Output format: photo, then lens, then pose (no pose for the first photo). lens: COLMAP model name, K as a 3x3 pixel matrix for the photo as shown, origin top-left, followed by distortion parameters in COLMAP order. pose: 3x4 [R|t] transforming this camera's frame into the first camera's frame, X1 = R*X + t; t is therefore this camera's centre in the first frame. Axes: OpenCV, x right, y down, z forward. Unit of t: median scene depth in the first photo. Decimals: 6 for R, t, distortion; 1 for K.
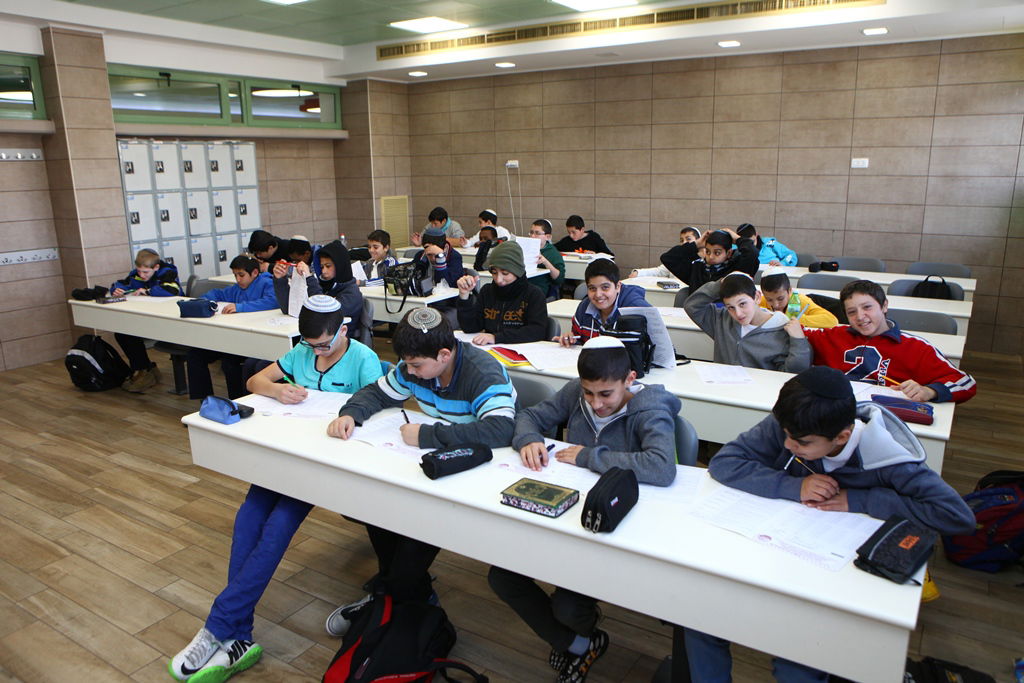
lens RADIAL K [[767.5, 0, 560.0], [0, 767.5, 346.0], [0, 0, 1]] dist [-0.117937, 0.075829]
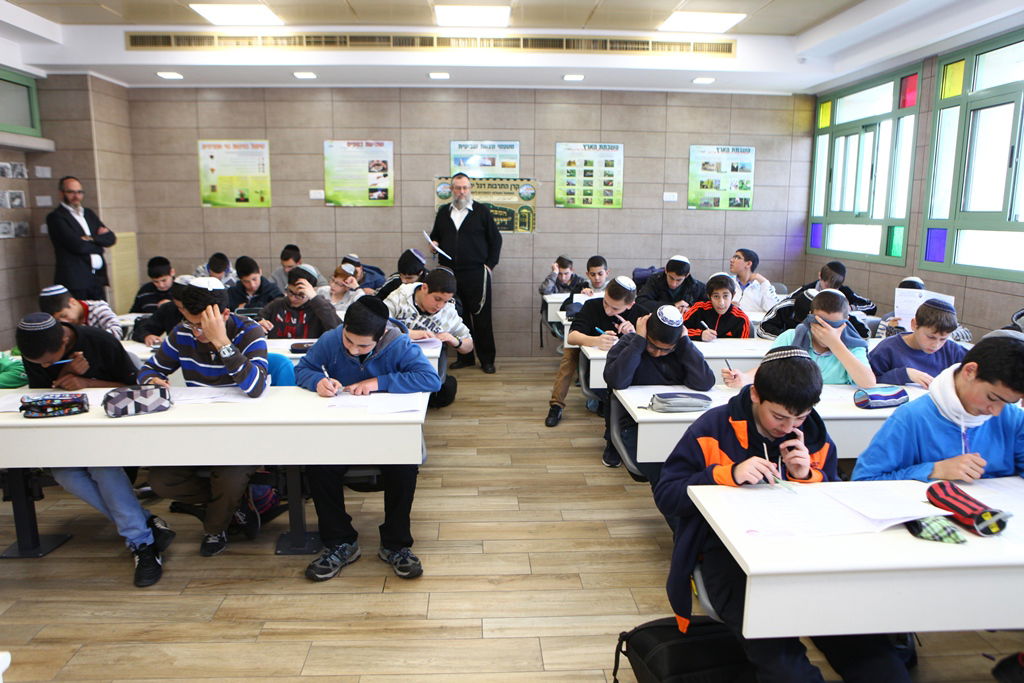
lens RADIAL K [[767.5, 0, 560.0], [0, 767.5, 346.0], [0, 0, 1]] dist [-0.117937, 0.075829]
pose [[0.830872, -0.075315, 0.551344, -0.342474], [0.099518, 0.994936, -0.014062, -0.033623], [-0.547493, 0.066553, 0.834160, 0.182508]]
